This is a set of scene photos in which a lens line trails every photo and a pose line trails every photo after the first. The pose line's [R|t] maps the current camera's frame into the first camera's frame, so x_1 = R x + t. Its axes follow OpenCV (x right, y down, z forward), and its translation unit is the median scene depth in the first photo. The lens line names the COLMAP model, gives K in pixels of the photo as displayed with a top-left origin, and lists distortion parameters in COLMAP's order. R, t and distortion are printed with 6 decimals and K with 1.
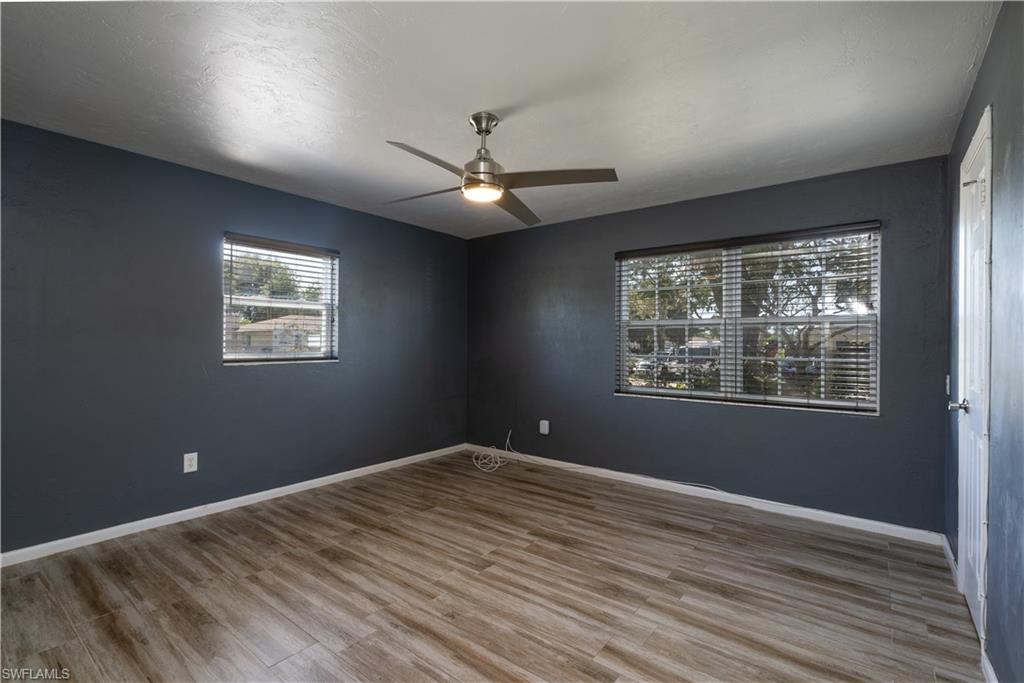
lens RADIAL K [[470.0, 0, 505.7], [0, 470.0, 338.2], [0, 0, 1]] dist [-0.000480, 0.000359]
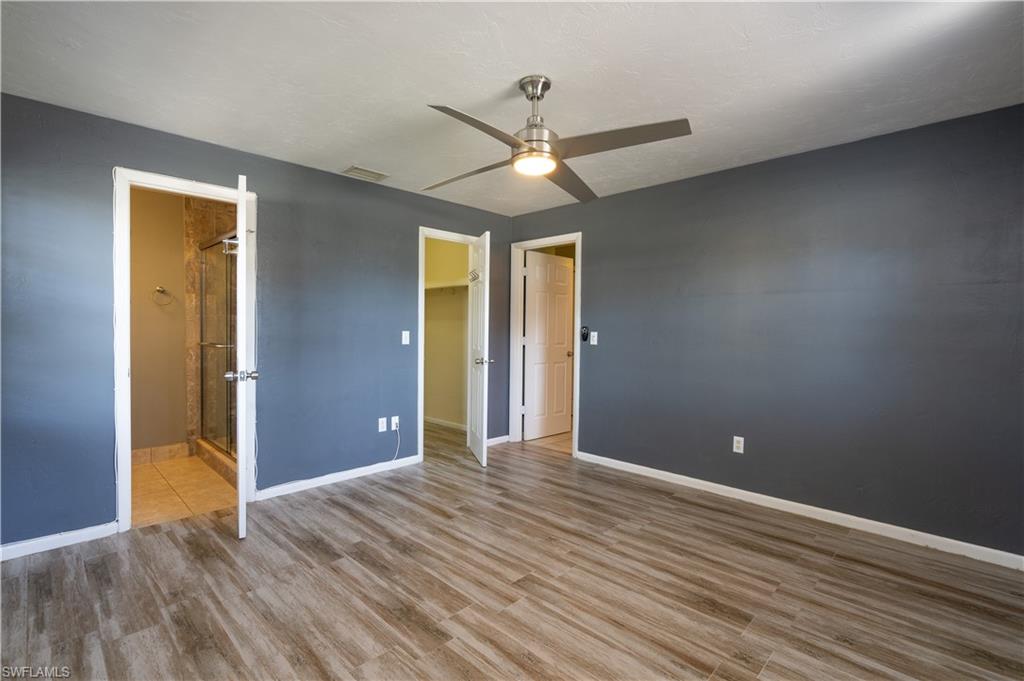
lens RADIAL K [[470.0, 0, 505.7], [0, 470.0, 337.2], [0, 0, 1]] dist [-0.000480, 0.000359]
pose [[-0.993906, -0.020273, 0.108353, -0.100182], [-0.019529, 0.999778, 0.007925, 0.021363], [-0.108490, 0.005761, -0.994081, 1.942735]]
